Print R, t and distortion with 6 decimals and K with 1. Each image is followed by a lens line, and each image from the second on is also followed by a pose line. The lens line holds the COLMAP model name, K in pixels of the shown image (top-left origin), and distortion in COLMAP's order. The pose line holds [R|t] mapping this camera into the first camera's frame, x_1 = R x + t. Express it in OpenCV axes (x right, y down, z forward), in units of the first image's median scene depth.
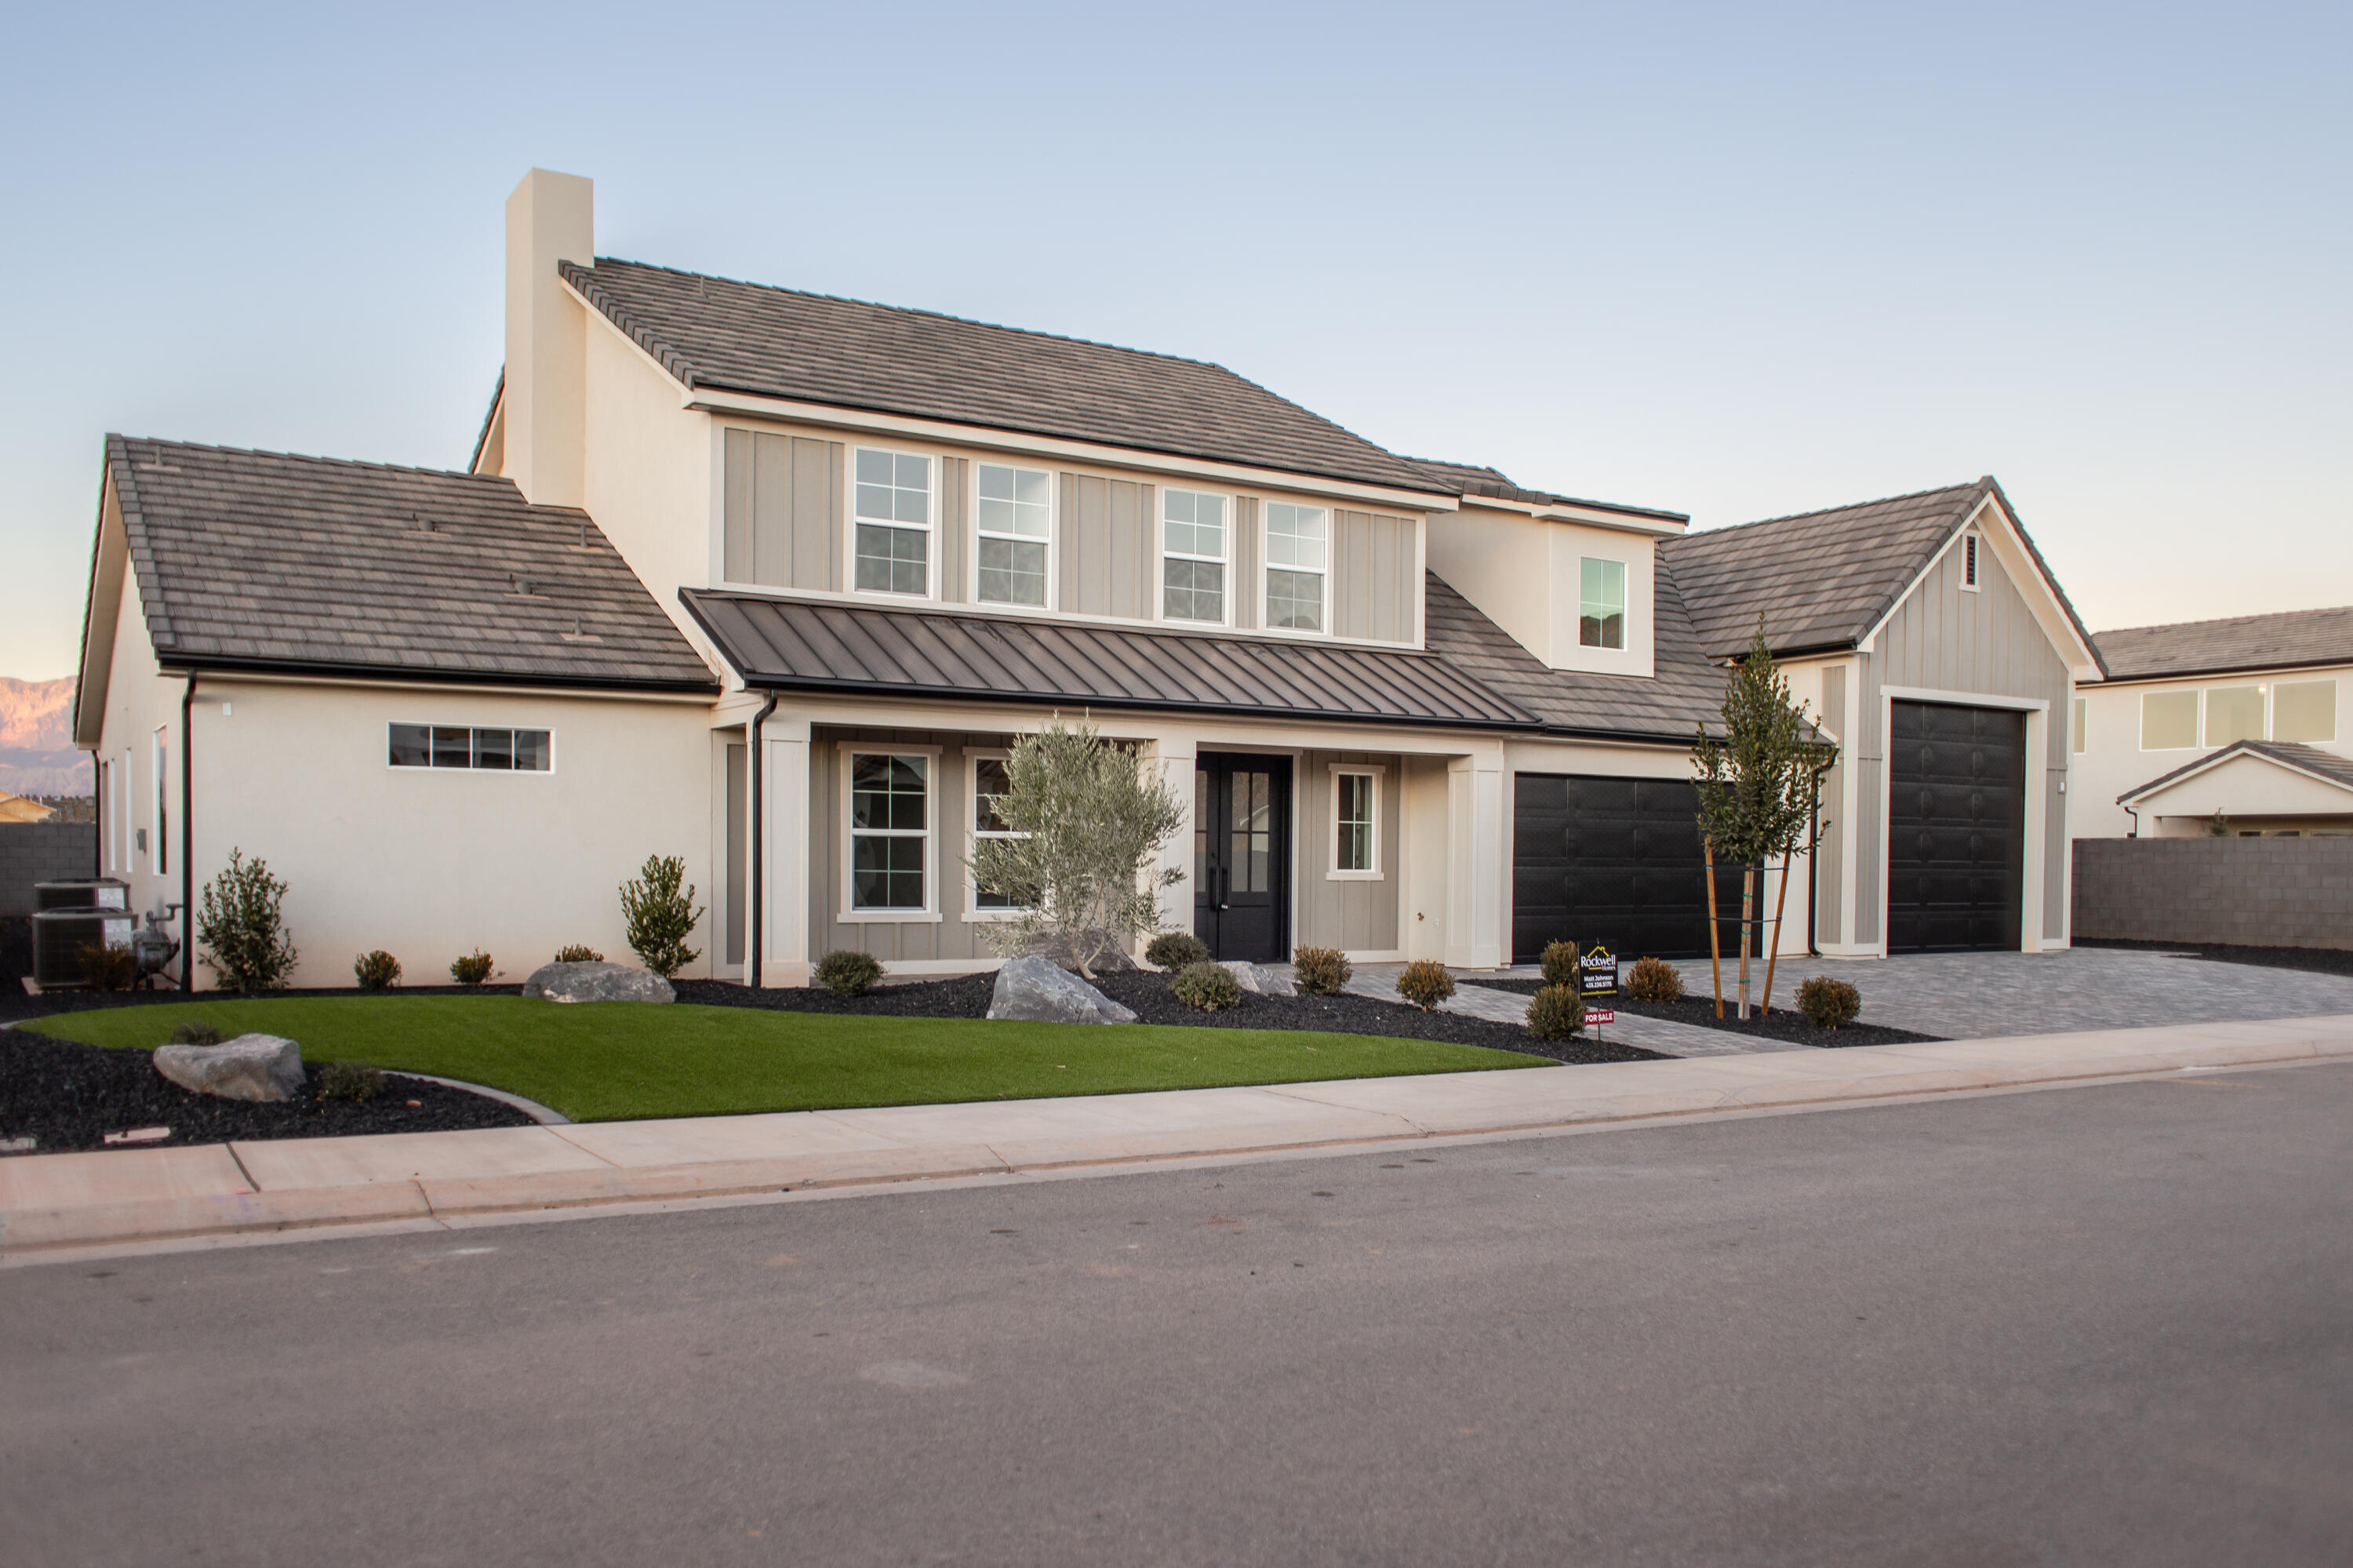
lens RADIAL K [[1919.2, 0, 1178.4], [0, 1919.2, 848.5], [0, 0, 1]] dist [-0.056104, 0.056125]
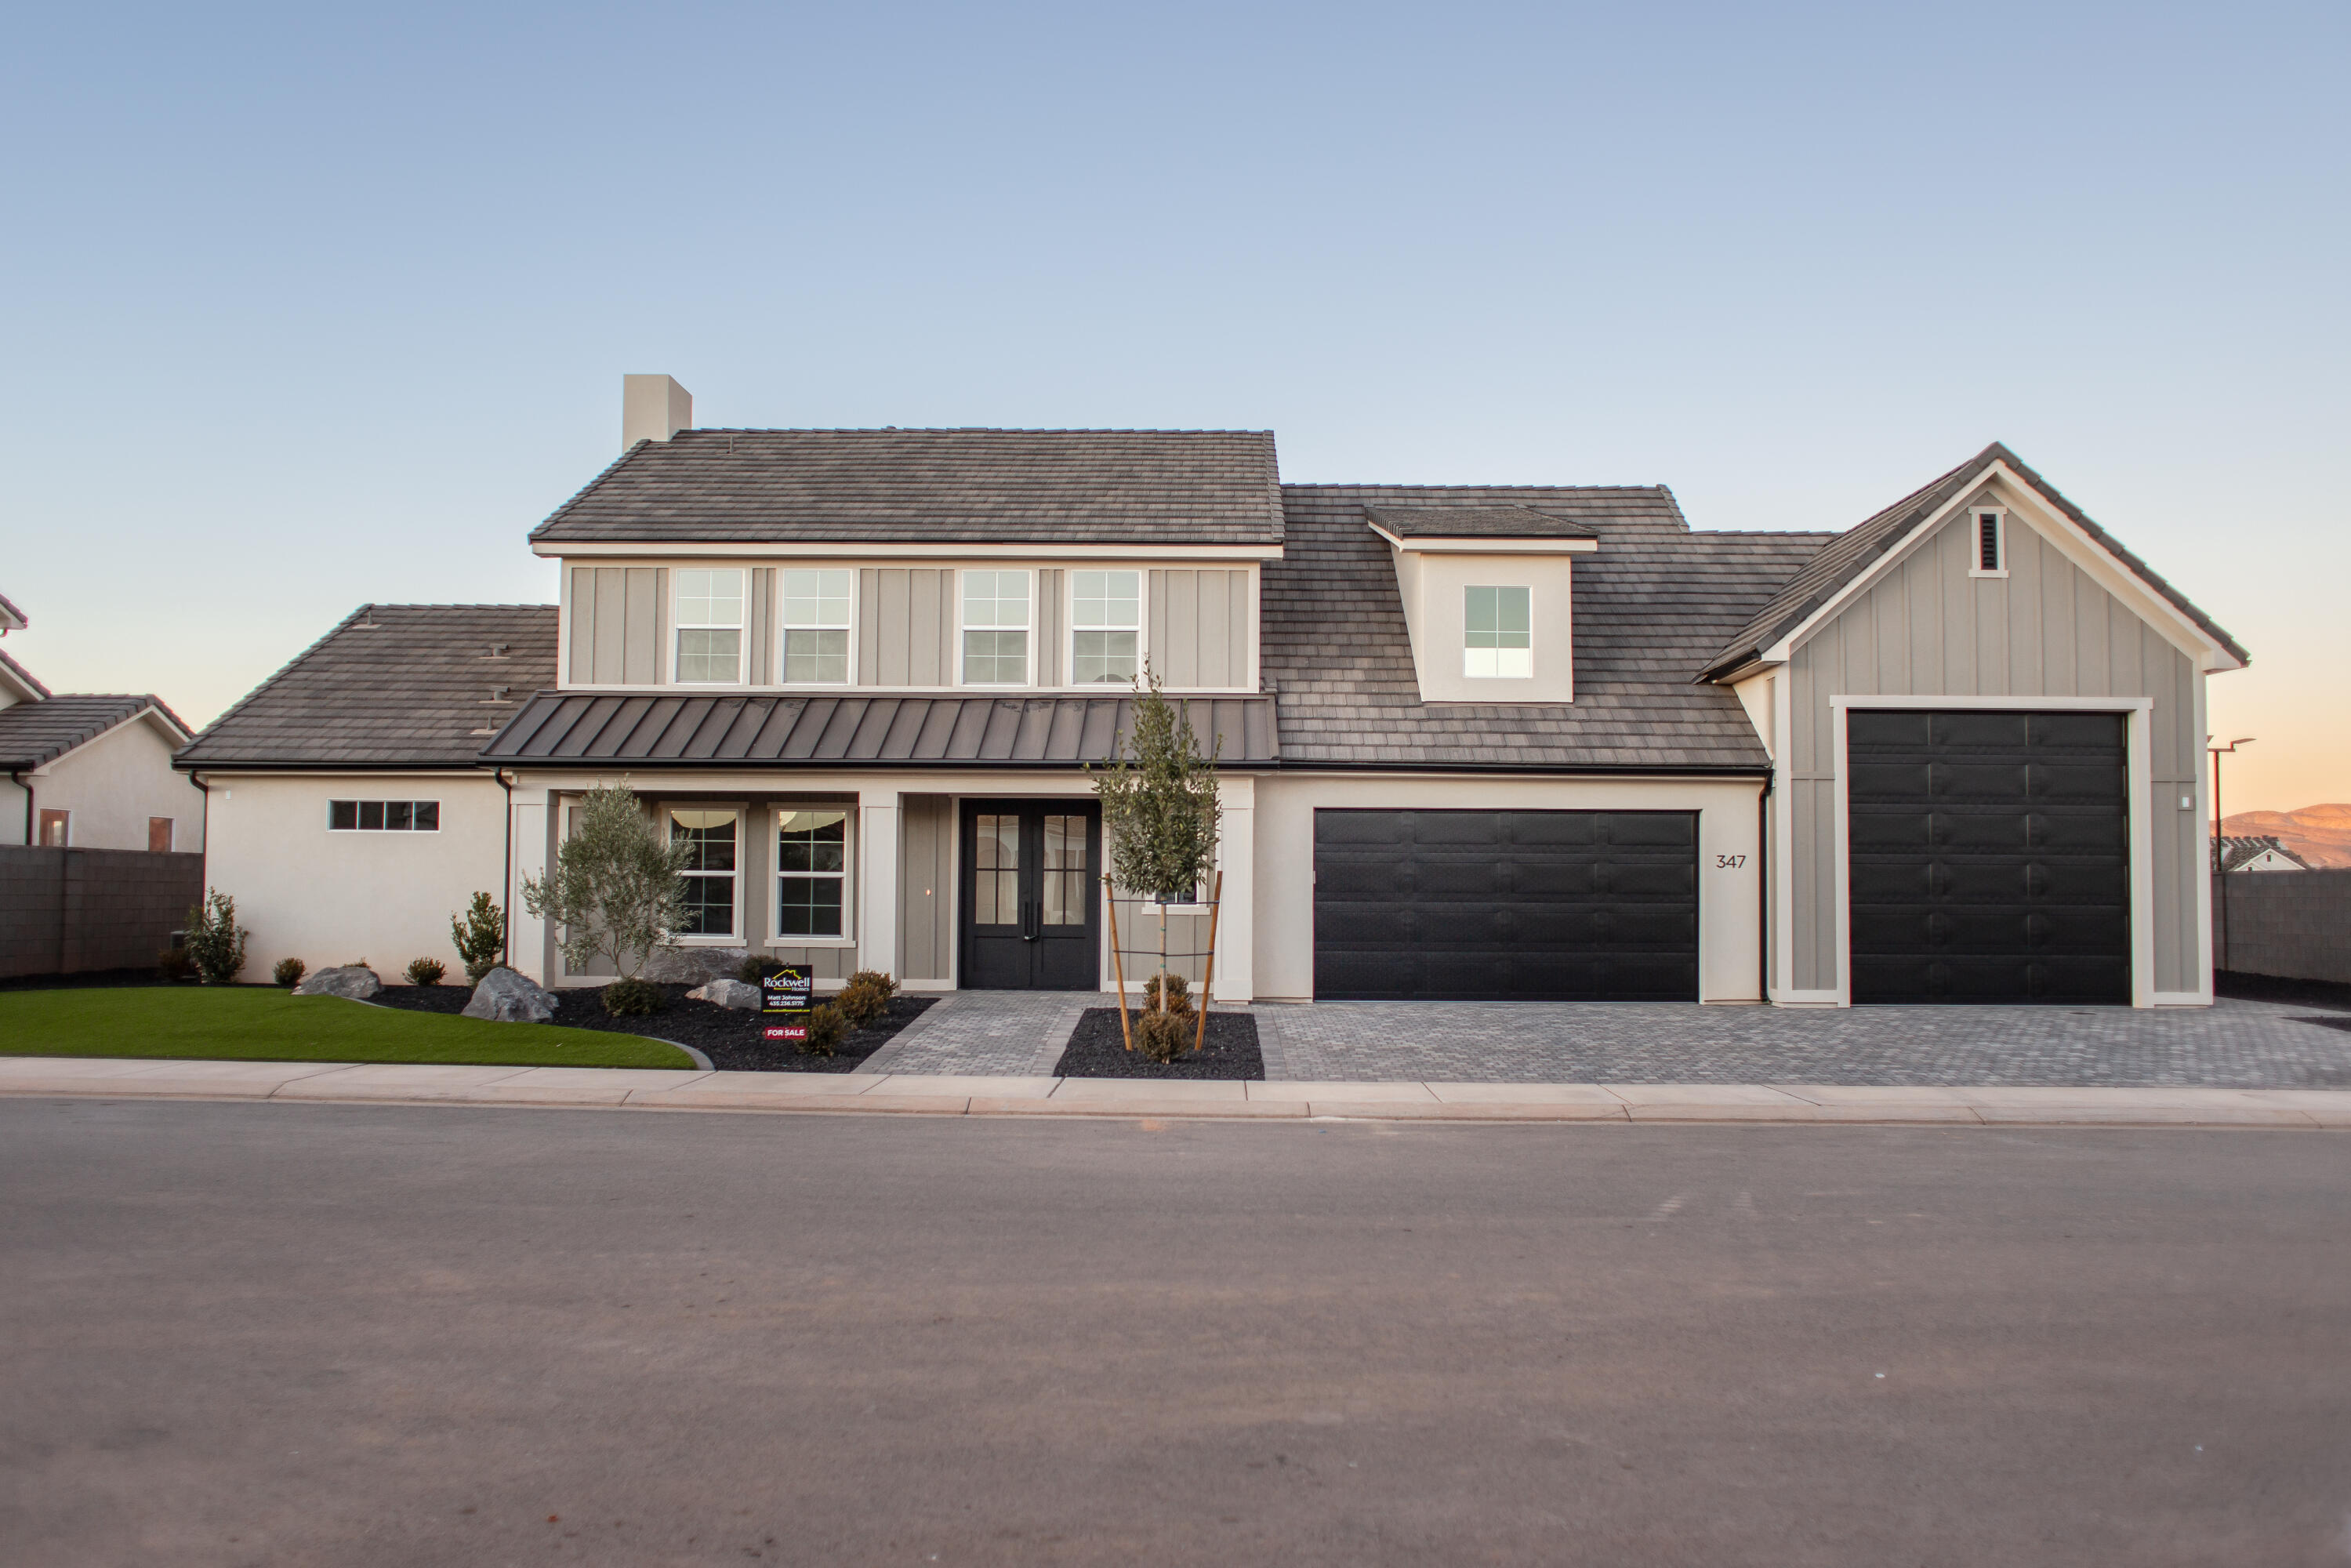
lens RADIAL K [[1917.5, 0, 1212.2], [0, 1917.5, 735.3], [0, 0, 1]] dist [-0.056104, 0.056125]
pose [[0.838544, -0.048122, -0.542704, 0.715790], [0.004143, 0.996626, -0.081971, 0.004709], [0.544818, 0.066488, 0.835914, 0.124813]]
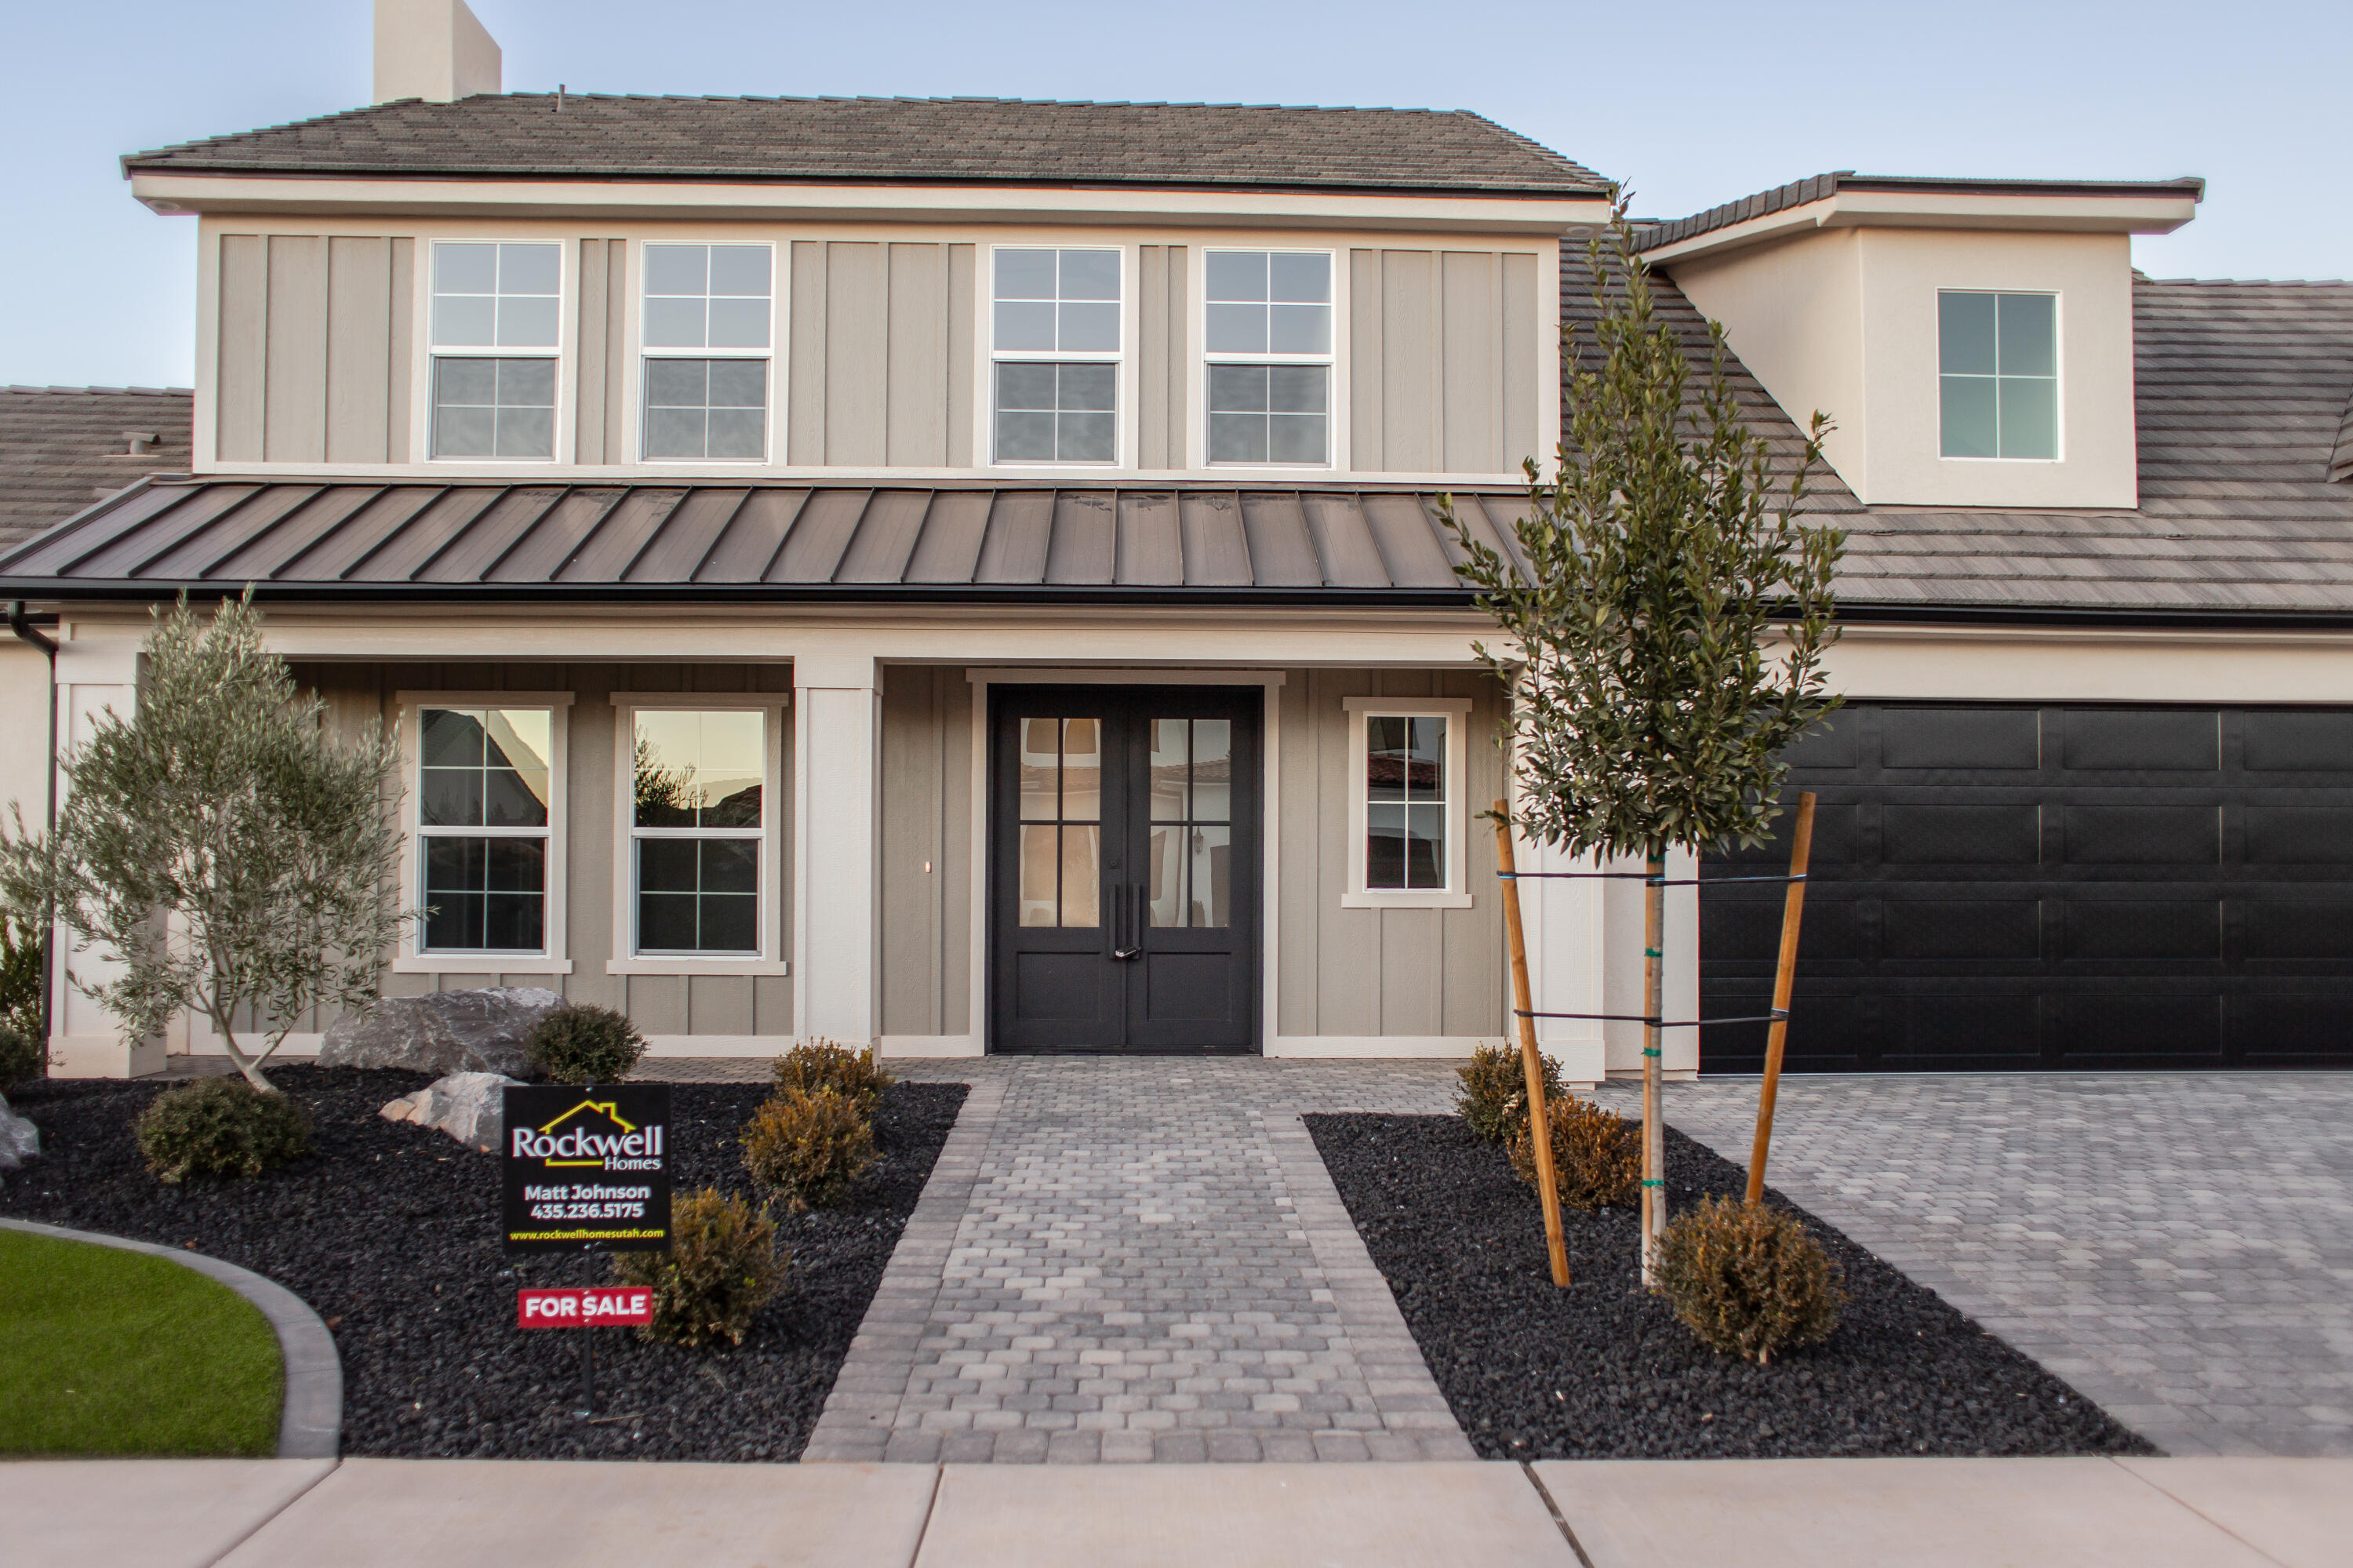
lens RADIAL K [[1919.2, 0, 1213.1], [0, 1919.2, 786.4], [0, 0, 1]] dist [-0.056104, 0.056125]
pose [[0.862578, -0.031340, -0.504952, 0.336007], [0.007668, 0.998775, -0.048891, 0.008408], [0.505866, 0.038300, 0.861762, 0.516451]]
